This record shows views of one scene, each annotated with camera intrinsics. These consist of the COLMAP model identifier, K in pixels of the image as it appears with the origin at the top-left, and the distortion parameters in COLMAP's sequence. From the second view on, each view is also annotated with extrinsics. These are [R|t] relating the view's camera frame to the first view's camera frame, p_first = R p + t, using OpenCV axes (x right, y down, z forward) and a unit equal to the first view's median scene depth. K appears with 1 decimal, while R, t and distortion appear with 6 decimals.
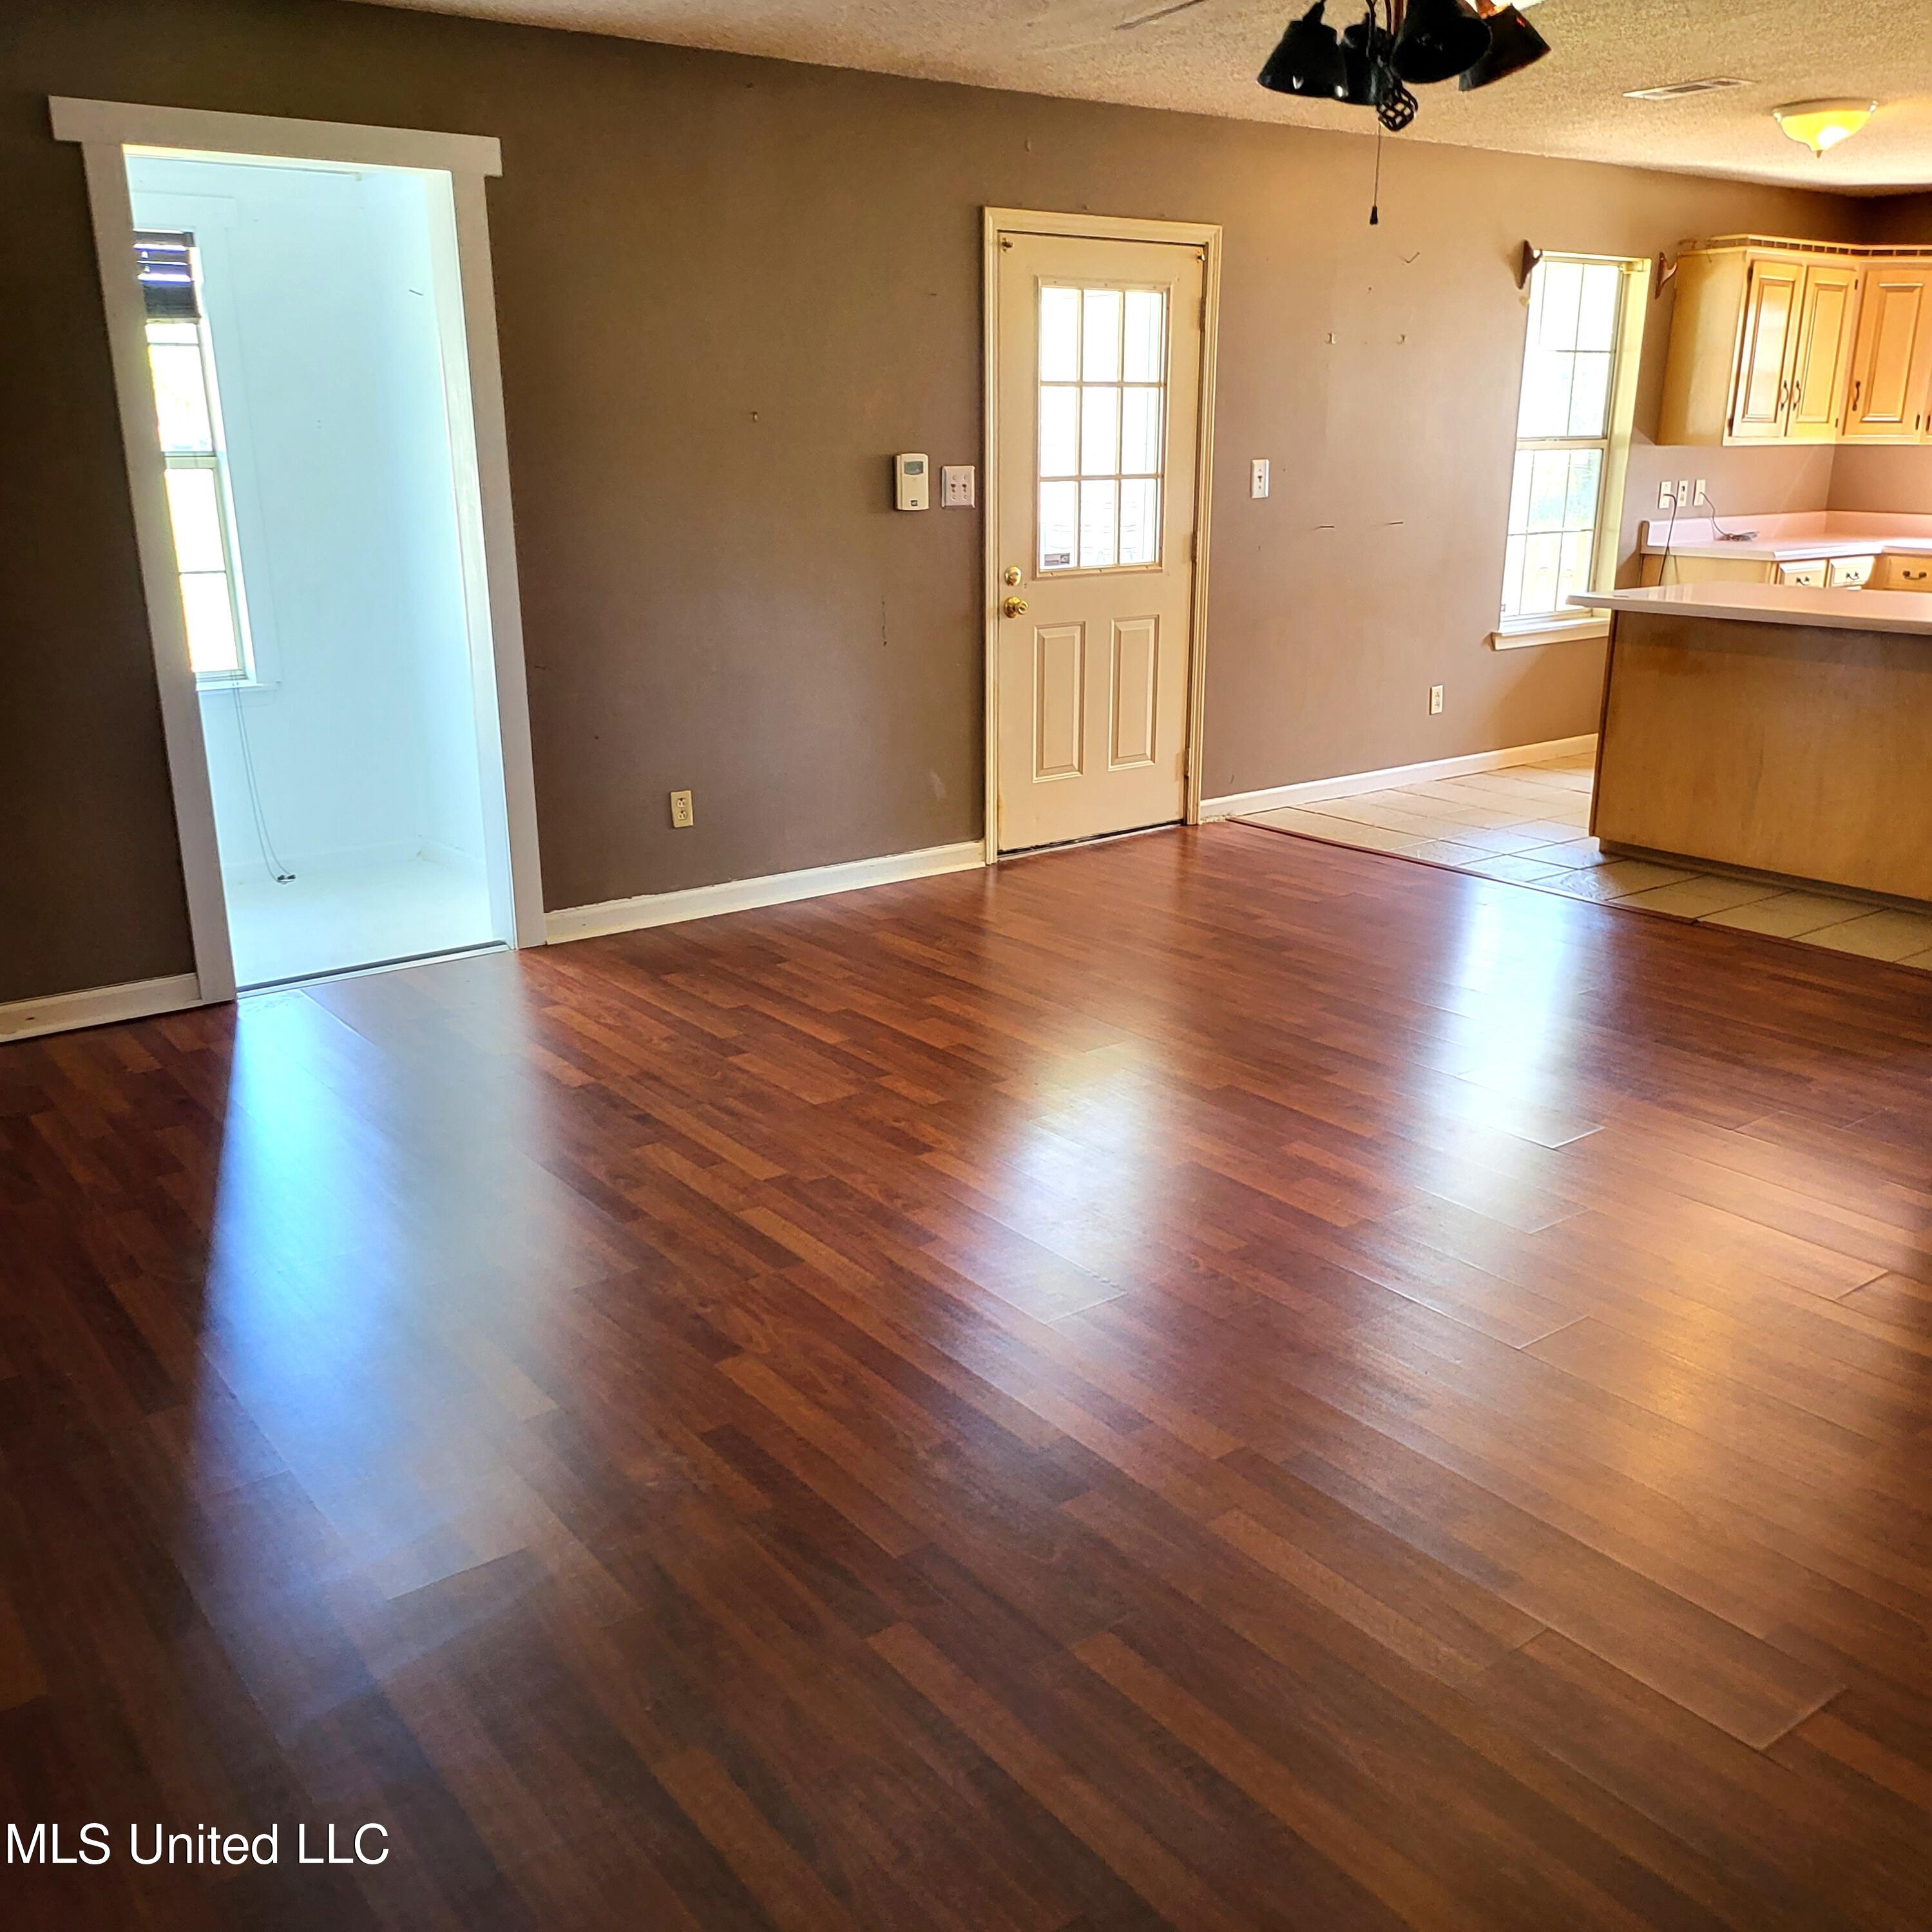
lens RADIAL K [[1790.7, 0, 968.4], [0, 1790.7, 996.2], [0, 0, 1]] dist [0.054177, -0.068032]
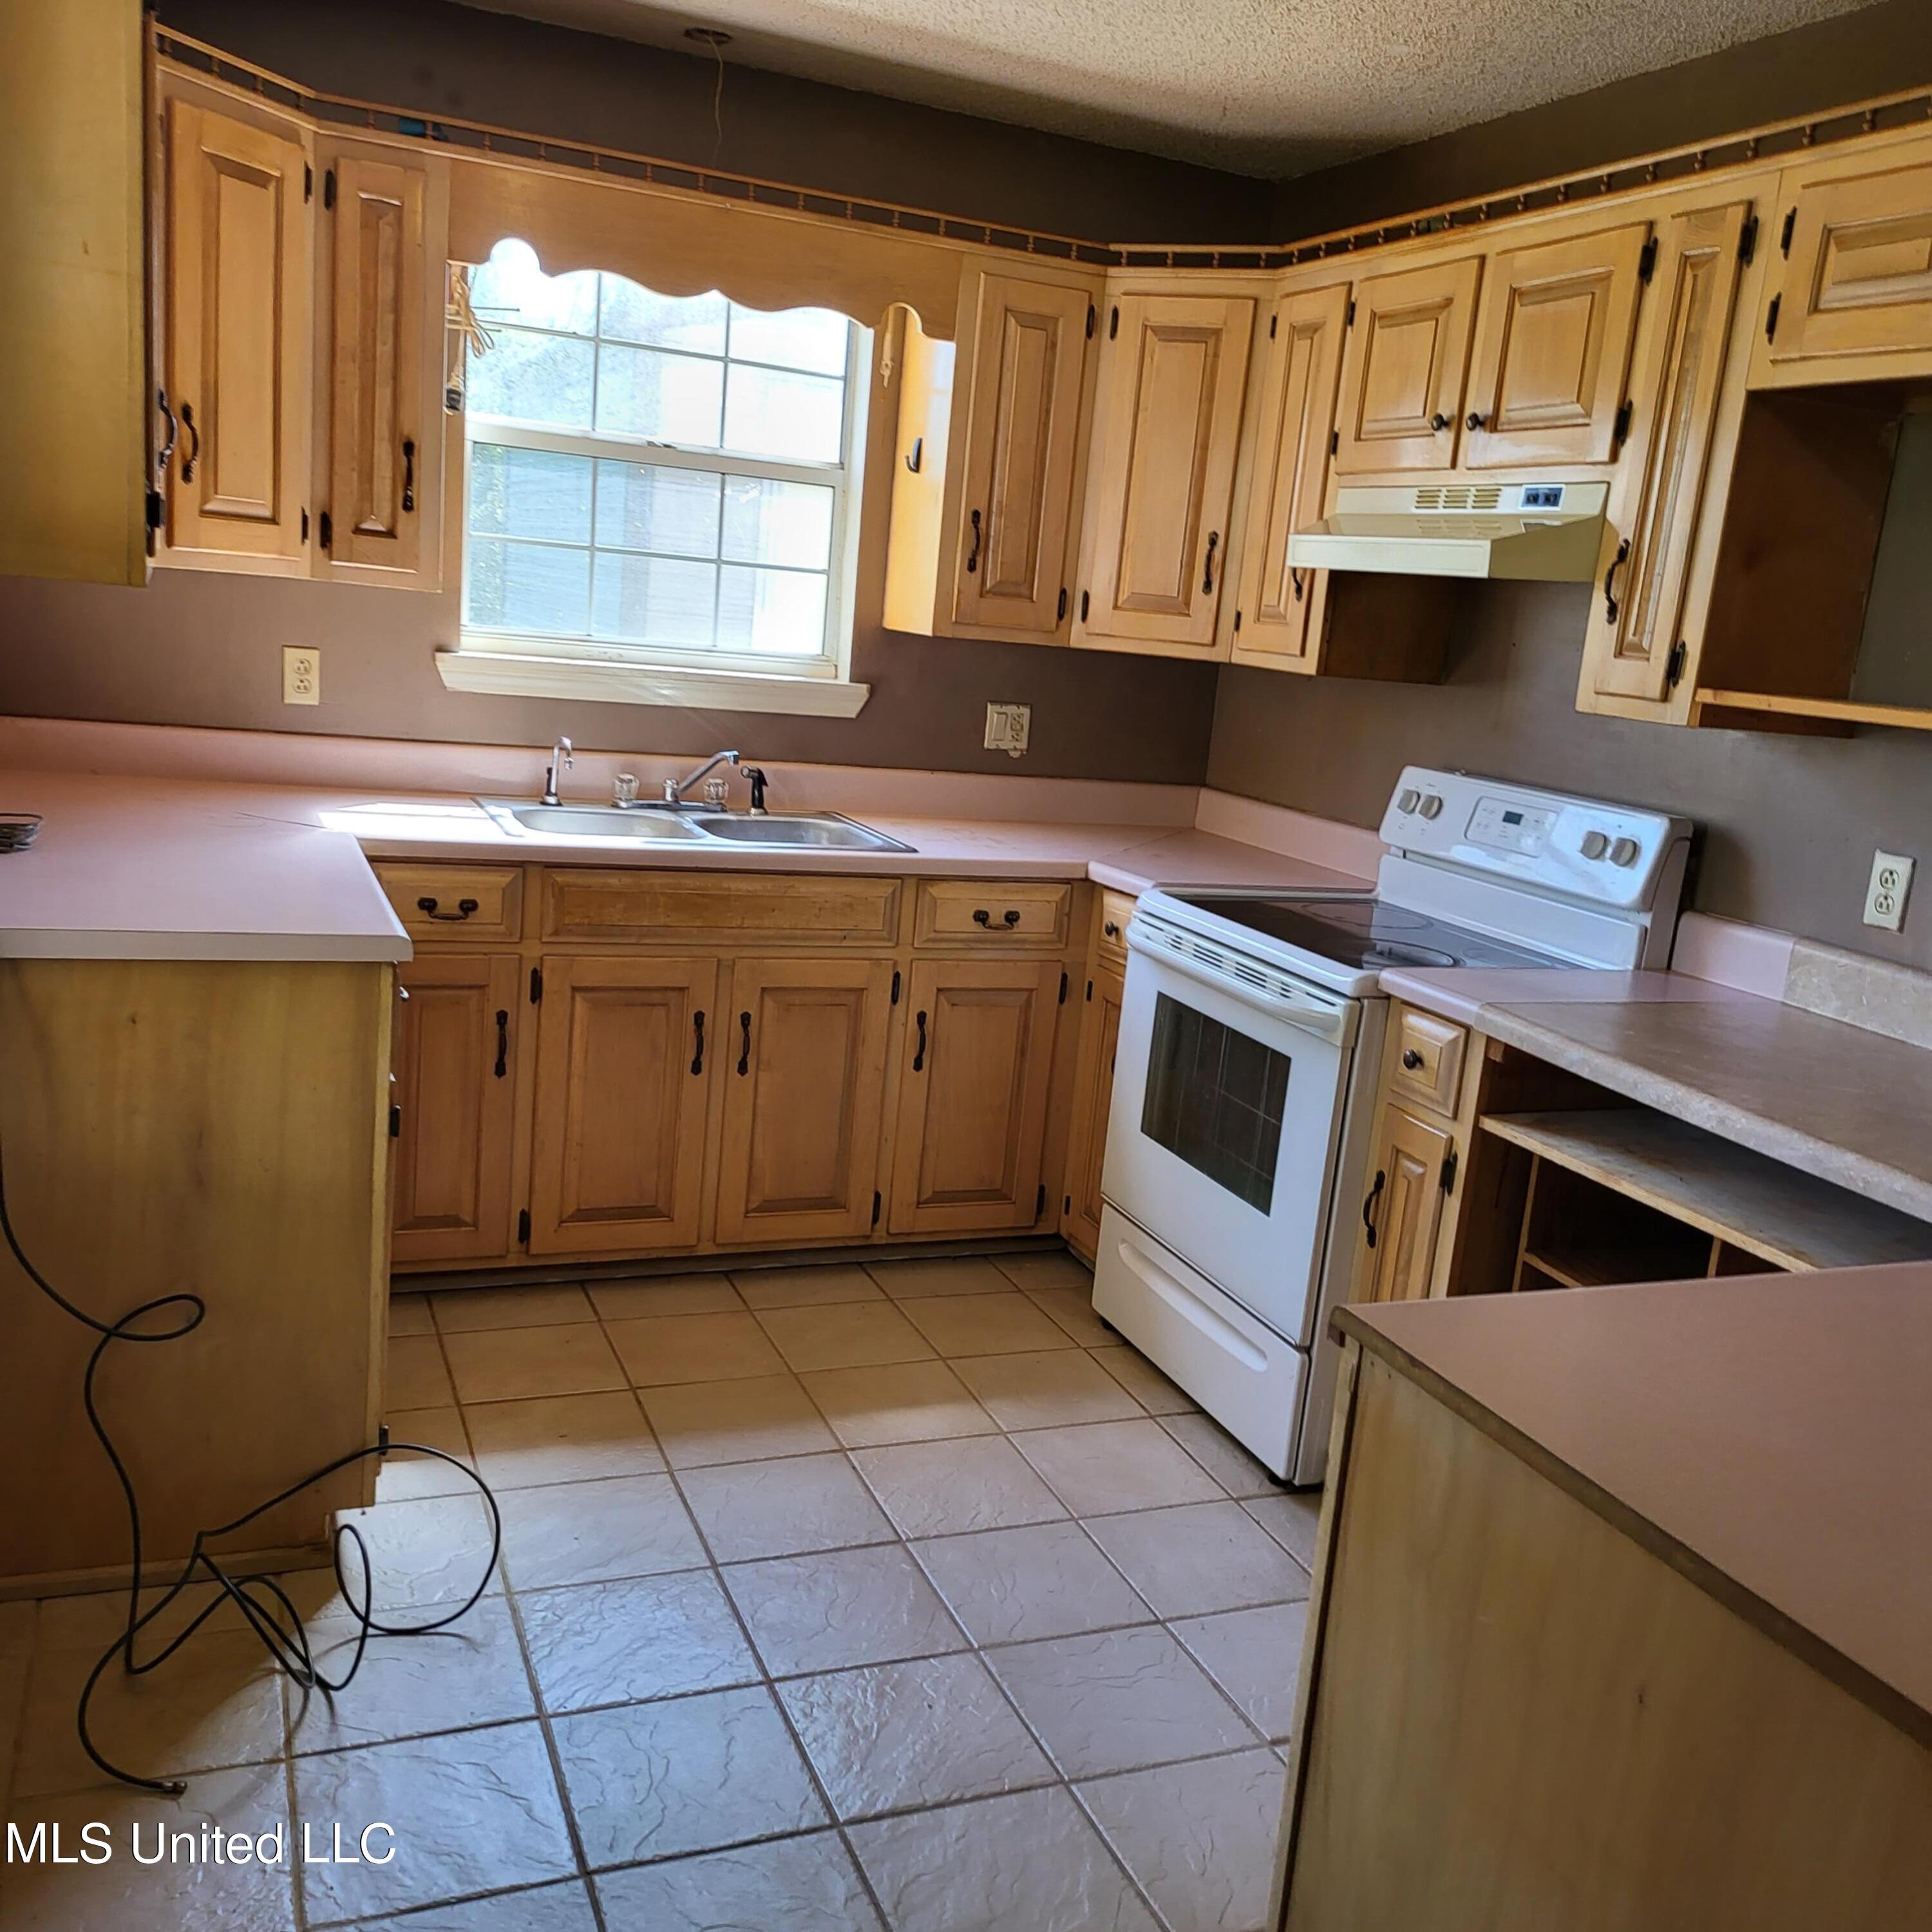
lens RADIAL K [[1827.8, 0, 951.4], [0, 1827.8, 960.1], [0, 0, 1]] dist [0.073643, -0.066382]
pose [[0.256407, -0.171833, 0.951172, 0.298244], [0.199383, 0.972310, 0.121904, -0.477227], [-0.945781, 0.158391, 0.283568, 1.488976]]
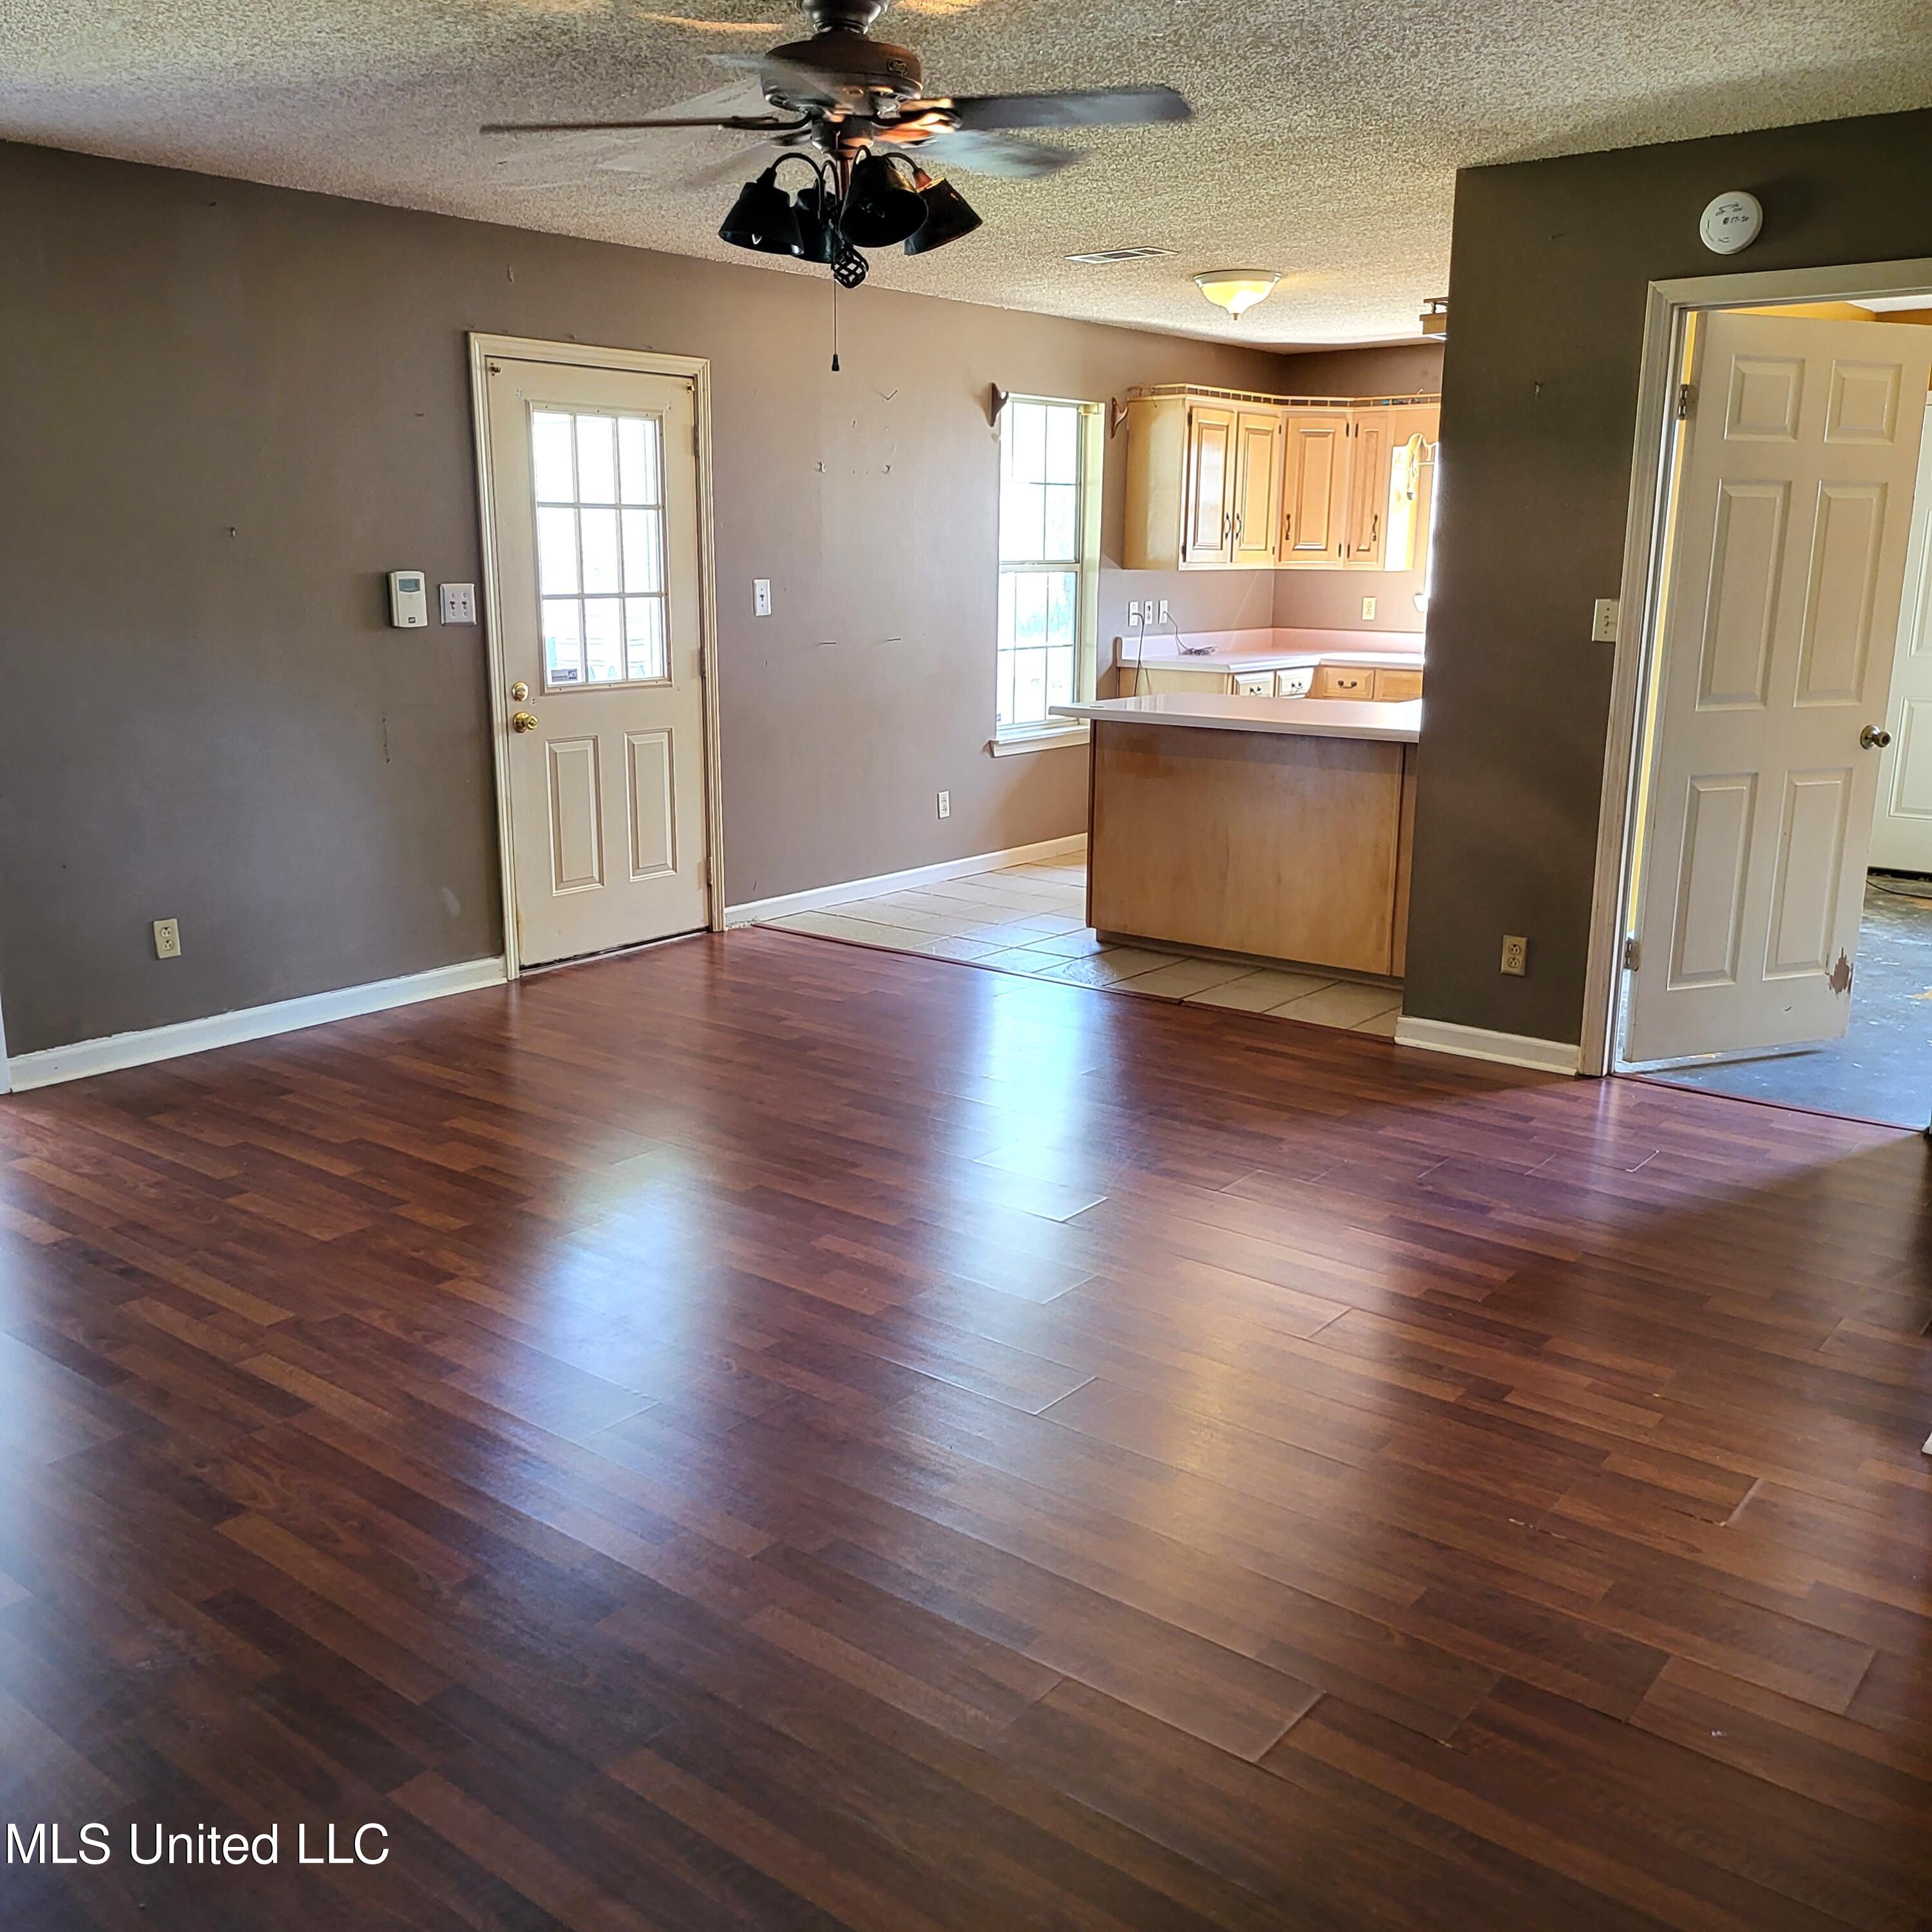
lens RADIAL K [[1797.0, 0, 956.5], [0, 1797.0, 967.9], [0, 0, 1]] dist [0.060889, -0.071915]
pose [[0.968614, -0.047866, 0.243918, 0.011324], [0.065909, 0.995617, -0.066349, 0.001798], [-0.239673, 0.080343, 0.967524, -0.022858]]
